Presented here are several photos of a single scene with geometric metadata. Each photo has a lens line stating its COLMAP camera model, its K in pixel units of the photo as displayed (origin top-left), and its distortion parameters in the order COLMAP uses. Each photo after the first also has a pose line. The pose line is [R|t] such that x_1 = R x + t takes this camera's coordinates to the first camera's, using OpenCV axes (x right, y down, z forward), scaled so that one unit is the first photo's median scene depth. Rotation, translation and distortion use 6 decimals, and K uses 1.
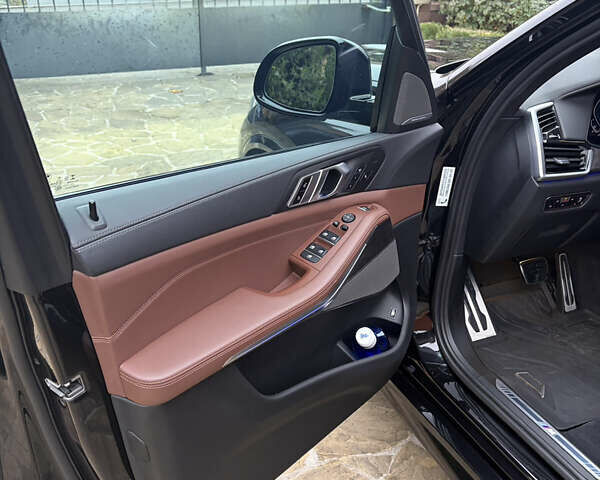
lens RADIAL K [[607.4, 0, 300.3], [0, 607.4, 241.0], [0, 0, 1]] dist [-0.003772, 0.000000]
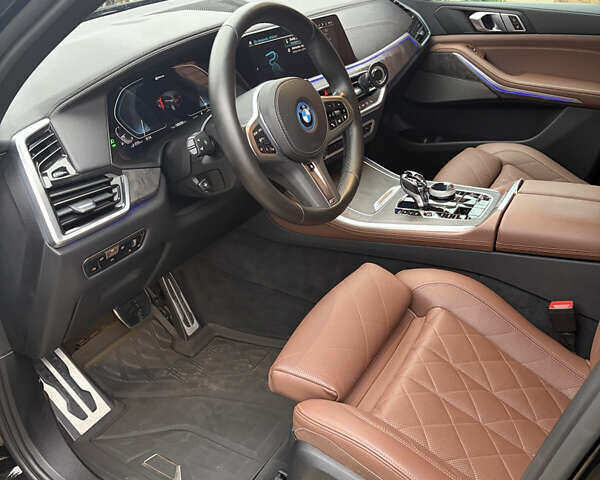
lens RADIAL K [[607.4, 0, 300.4], [0, 607.4, 238.9], [0, 0, 1]] dist [-0.003772, 0.000000]
pose [[0.808520, -0.308332, 0.501226, 0.264873], [0.277464, 0.950866, 0.137357, -0.117849], [-0.518950, 0.028017, 0.854345, 0.291289]]
